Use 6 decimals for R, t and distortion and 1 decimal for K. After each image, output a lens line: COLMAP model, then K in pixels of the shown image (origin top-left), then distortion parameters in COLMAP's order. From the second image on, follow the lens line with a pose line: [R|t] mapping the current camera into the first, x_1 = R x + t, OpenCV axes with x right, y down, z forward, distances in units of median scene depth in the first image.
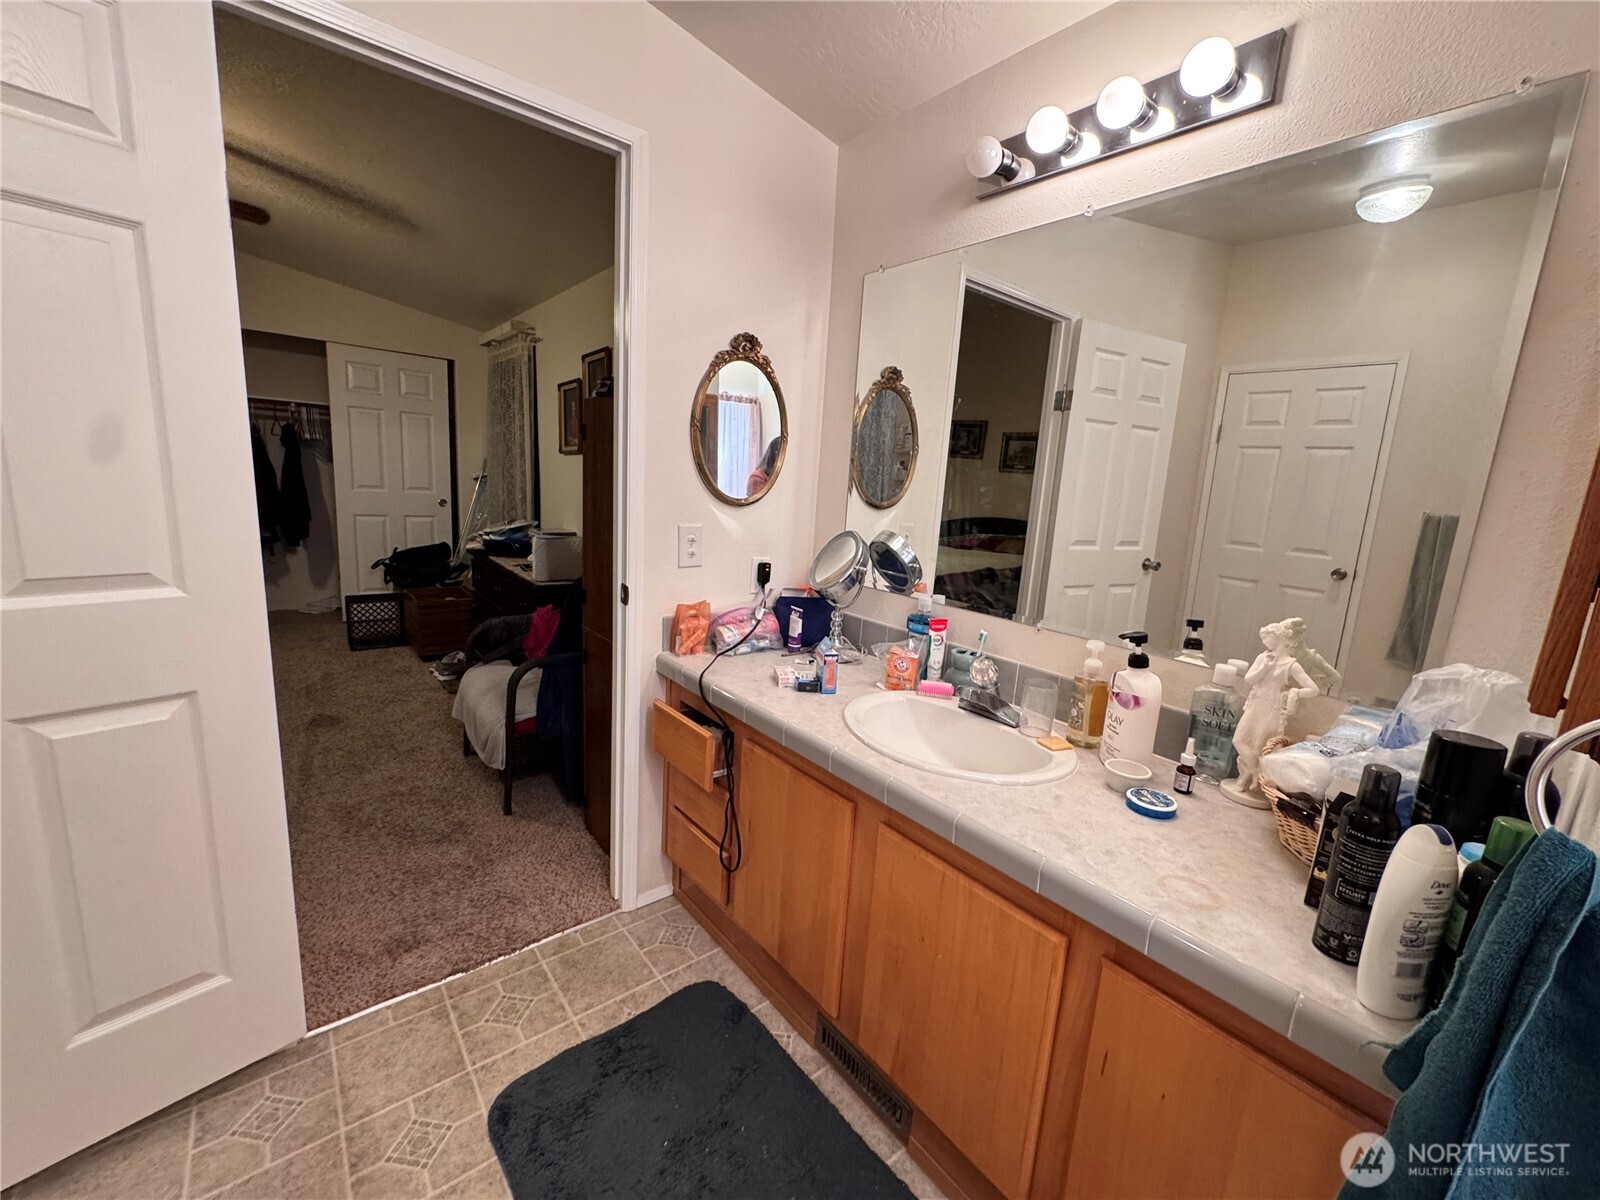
lens RADIAL K [[638.0, 0, 806.6], [0, 638.0, 591.0], [0, 0, 1]] dist [-0.003811, 0.000344]
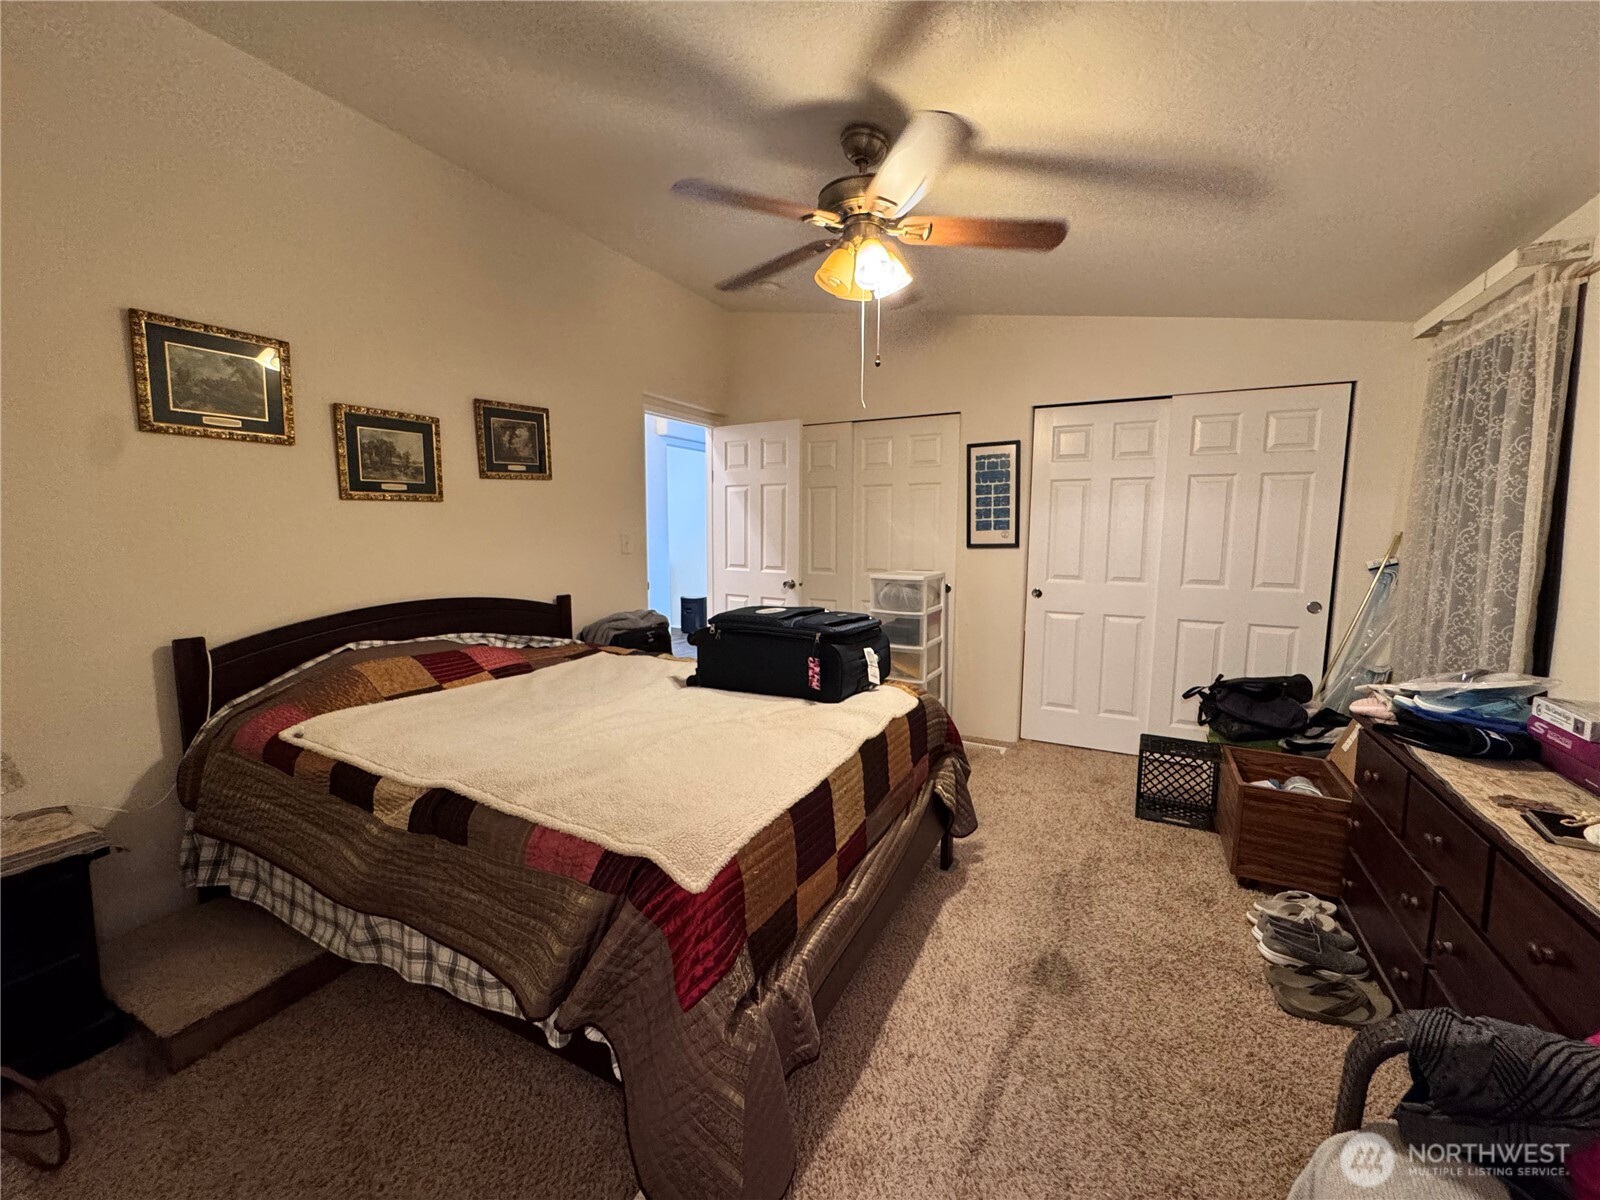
lens RADIAL K [[638.0, 0, 810.1], [0, 638.0, 588.2], [0, 0, 1]] dist [-0.003811, 0.000344]
pose [[0.393700, 0.043403, -0.918214, -0.219034], [-0.143952, 0.989472, -0.014951, -0.087126], [0.907898, 0.138064, 0.395803, 0.354189]]
